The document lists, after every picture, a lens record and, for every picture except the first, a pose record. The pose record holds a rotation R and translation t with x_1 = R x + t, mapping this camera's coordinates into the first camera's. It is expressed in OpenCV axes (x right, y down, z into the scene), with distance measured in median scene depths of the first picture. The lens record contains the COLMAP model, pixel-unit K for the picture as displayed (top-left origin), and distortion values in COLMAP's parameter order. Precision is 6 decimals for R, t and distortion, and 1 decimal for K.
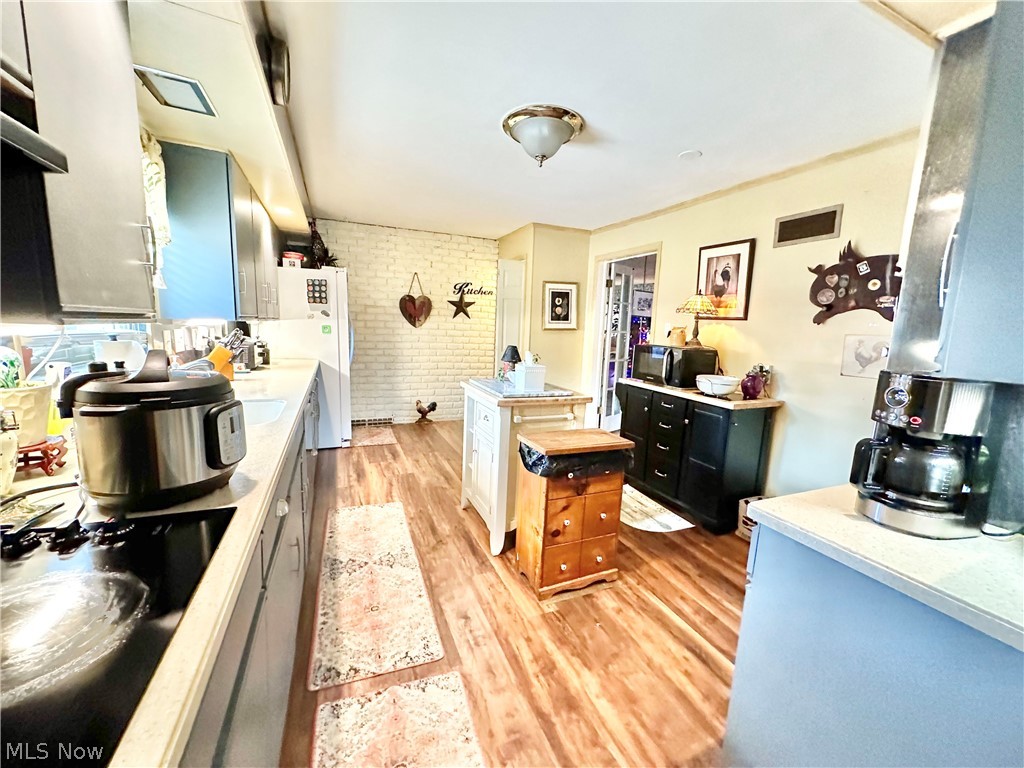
lens RADIAL K [[406.9, 0, 510.5], [0, 406.9, 383.1], [0, 0, 1]] dist [-0.005681, 0.001089]
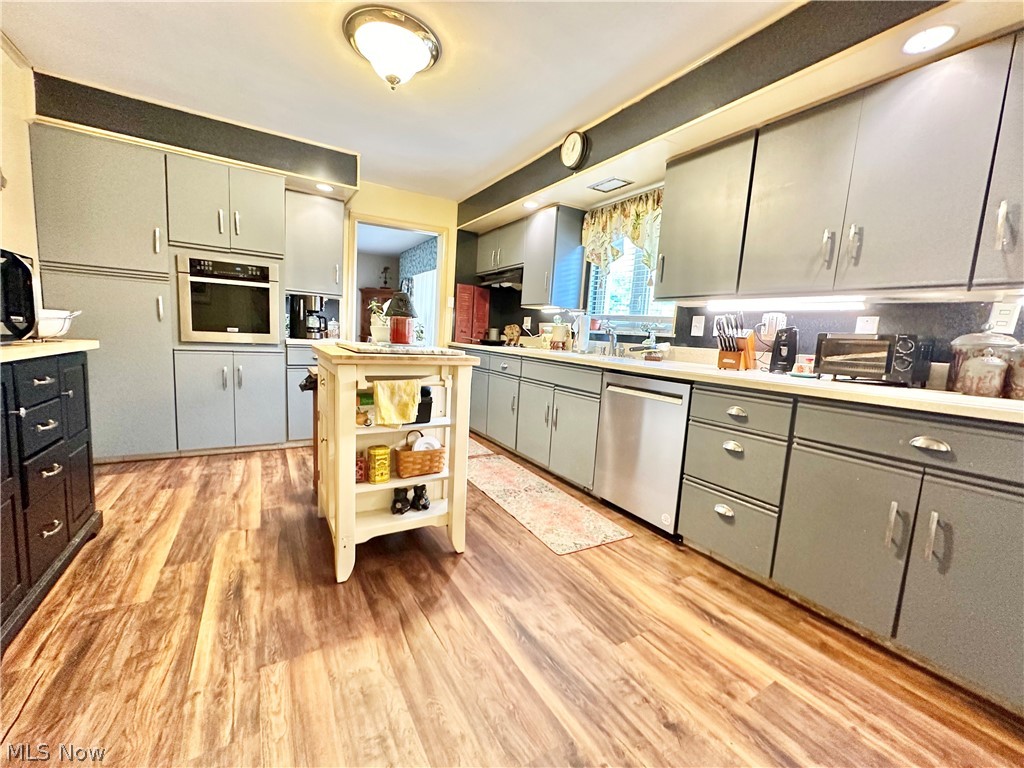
lens RADIAL K [[406.9, 0, 515.1], [0, 406.9, 382.2], [0, 0, 1]] dist [-0.005681, 0.001089]
pose [[-0.983509, -0.079605, -0.162396, -0.079309], [-0.118817, 0.961361, 0.248331, -0.138385], [0.136353, 0.263531, -0.954966, 1.689694]]
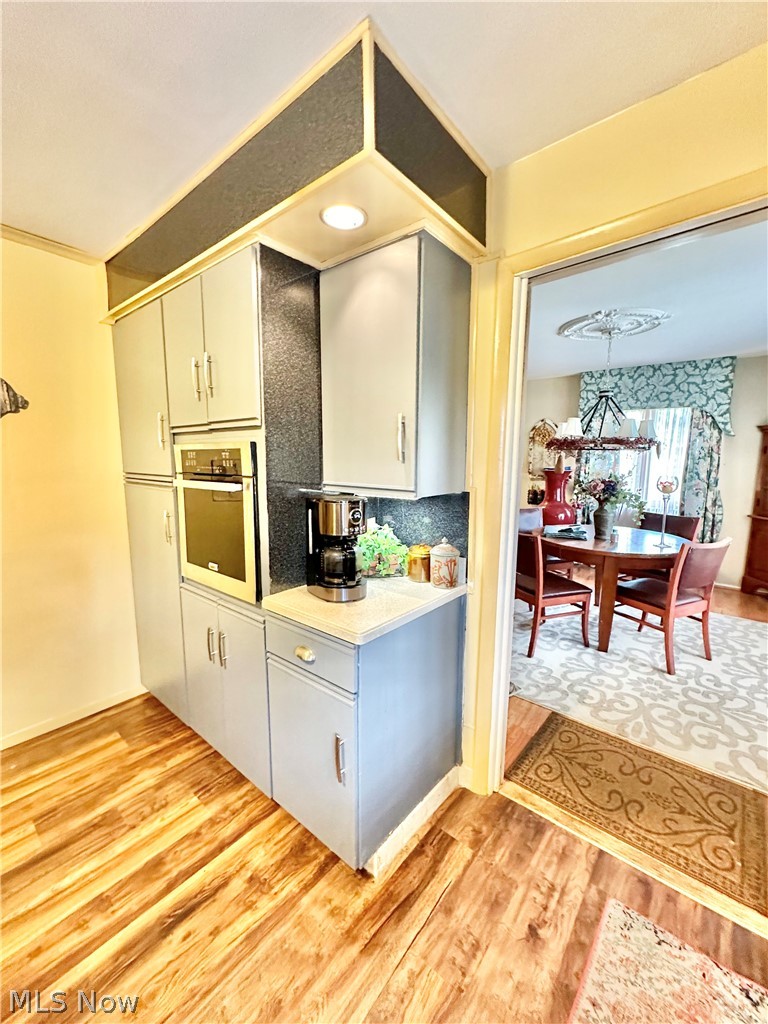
lens RADIAL K [[406.9, 0, 387.0], [0, 406.9, 510.0], [0, 0, 1]] dist [-0.005681, 0.001089]
pose [[-0.454786, -0.155685, 0.876887, -0.145650], [0.103351, 0.968724, 0.225592, -0.107065], [-0.884583, 0.193223, -0.424473, 0.516164]]
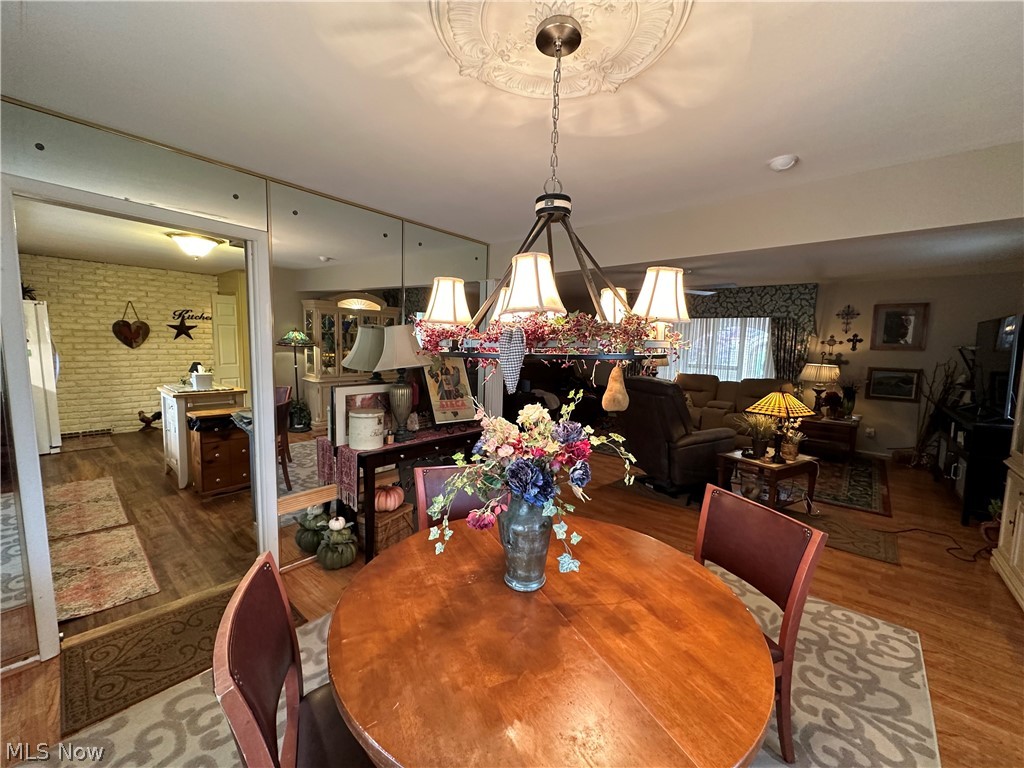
lens RADIAL K [[406.9, 0, 509.1], [0, 406.9, 384.2], [0, 0, 1]] dist [-0.005681, 0.001089]
pose [[0.894870, -0.060502, 0.442208, 0.393241], [0.069514, 0.997572, -0.004185, 0.085136], [-0.440881, 0.034485, 0.896903, -0.947581]]
